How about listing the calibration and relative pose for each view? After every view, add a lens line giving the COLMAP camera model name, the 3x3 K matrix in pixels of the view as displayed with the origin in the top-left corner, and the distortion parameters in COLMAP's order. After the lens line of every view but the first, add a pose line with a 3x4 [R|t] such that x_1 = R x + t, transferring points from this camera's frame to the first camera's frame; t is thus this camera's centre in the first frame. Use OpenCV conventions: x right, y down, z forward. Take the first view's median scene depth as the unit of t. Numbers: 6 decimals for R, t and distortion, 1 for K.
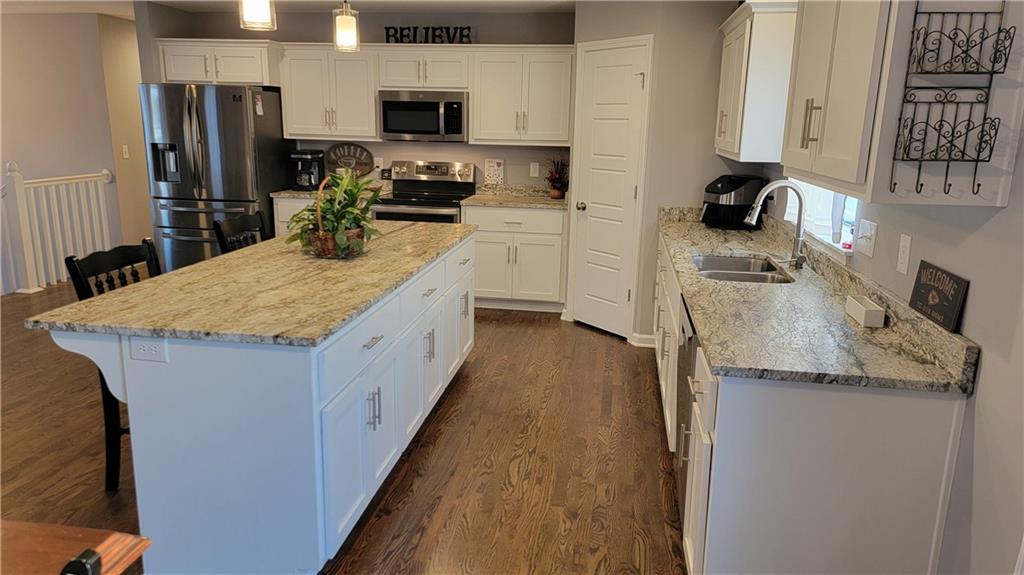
lens RADIAL K [[715.6, 0, 512.4], [0, 715.6, 289.0], [0, 0, 1]] dist [0.089562, -0.074796]
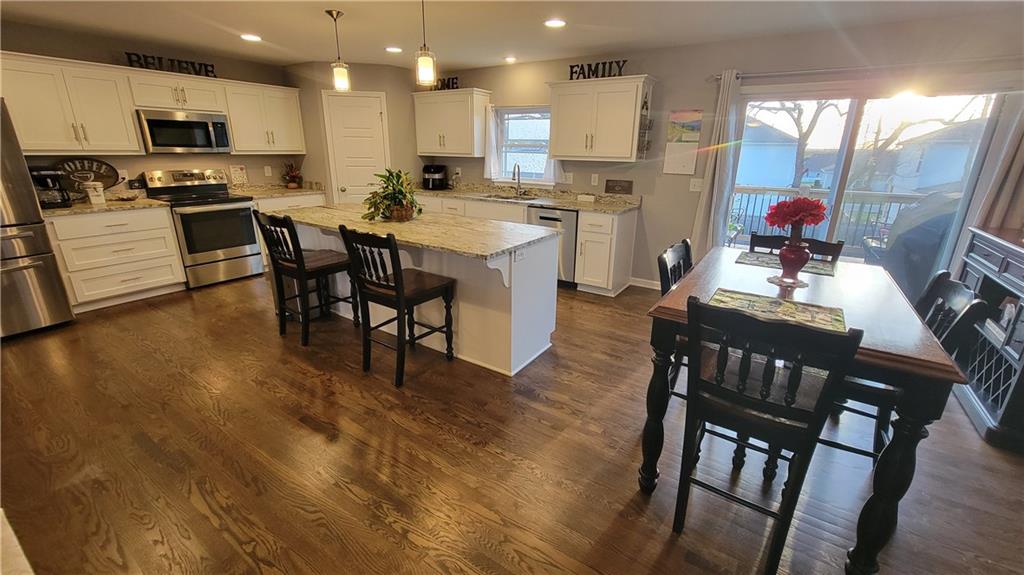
lens RADIAL K [[416.9, 0, 515.8], [0, 416.9, 279.3], [0, 0, 1]] dist [-0.002085, 0.001611]
pose [[0.409720, -0.286779, 0.865961, -0.593052], [0.200002, 0.954441, 0.221453, -0.044786], [-0.890016, 0.082460, 0.448410, 0.193838]]
